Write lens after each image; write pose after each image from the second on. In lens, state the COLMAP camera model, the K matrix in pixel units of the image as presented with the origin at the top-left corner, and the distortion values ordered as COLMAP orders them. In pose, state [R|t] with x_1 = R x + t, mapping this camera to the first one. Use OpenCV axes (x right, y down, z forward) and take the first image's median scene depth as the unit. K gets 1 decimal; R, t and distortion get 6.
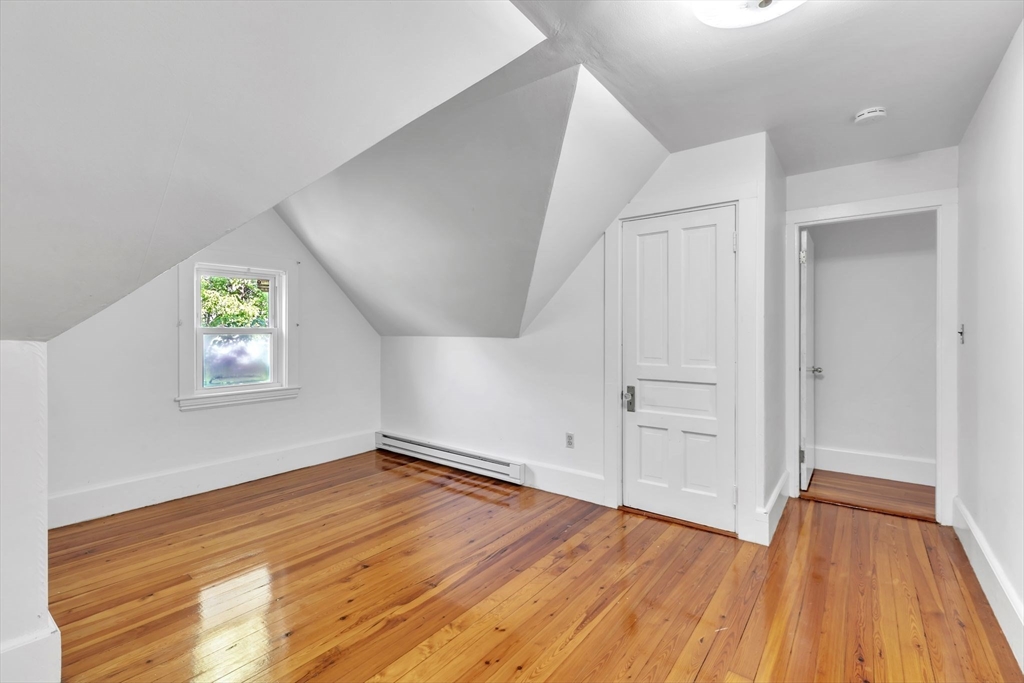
lens RADIAL K [[463.4, 0, 506.6], [0, 463.4, 335.6], [0, 0, 1]] dist [0.010559, -0.001409]
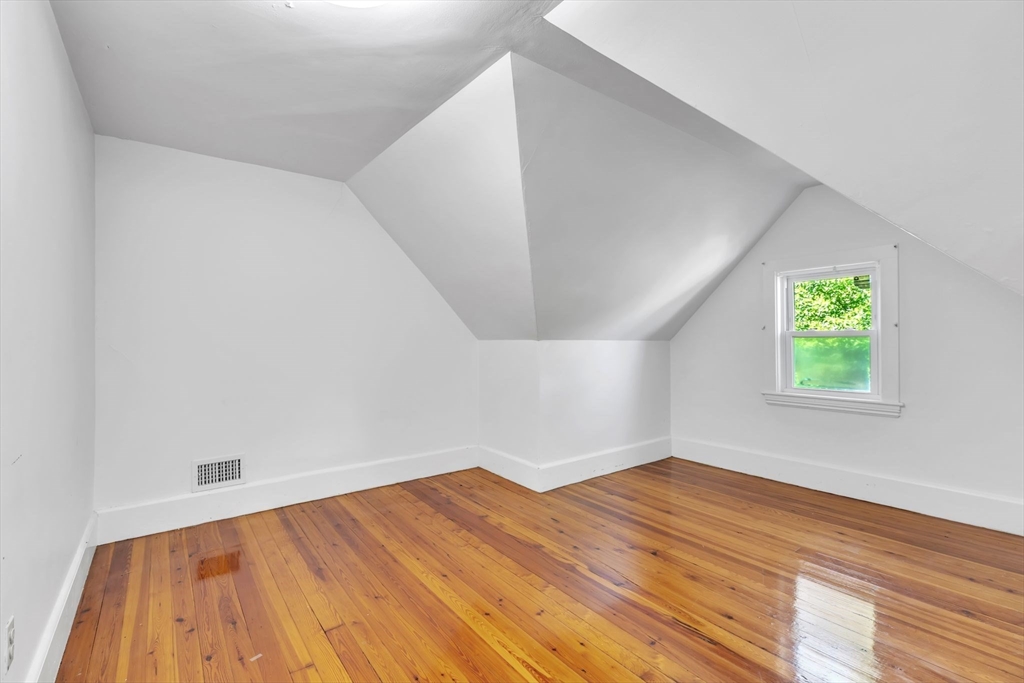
lens RADIAL K [[463.4, 0, 508.0], [0, 463.4, 341.3], [0, 0, 1]] dist [0.010559, -0.001409]
pose [[-0.267257, 0.006755, -0.963602, 0.678000], [-0.000225, 0.999975, 0.007073, -0.001429], [0.963625, 0.002107, -0.267249, 0.794318]]
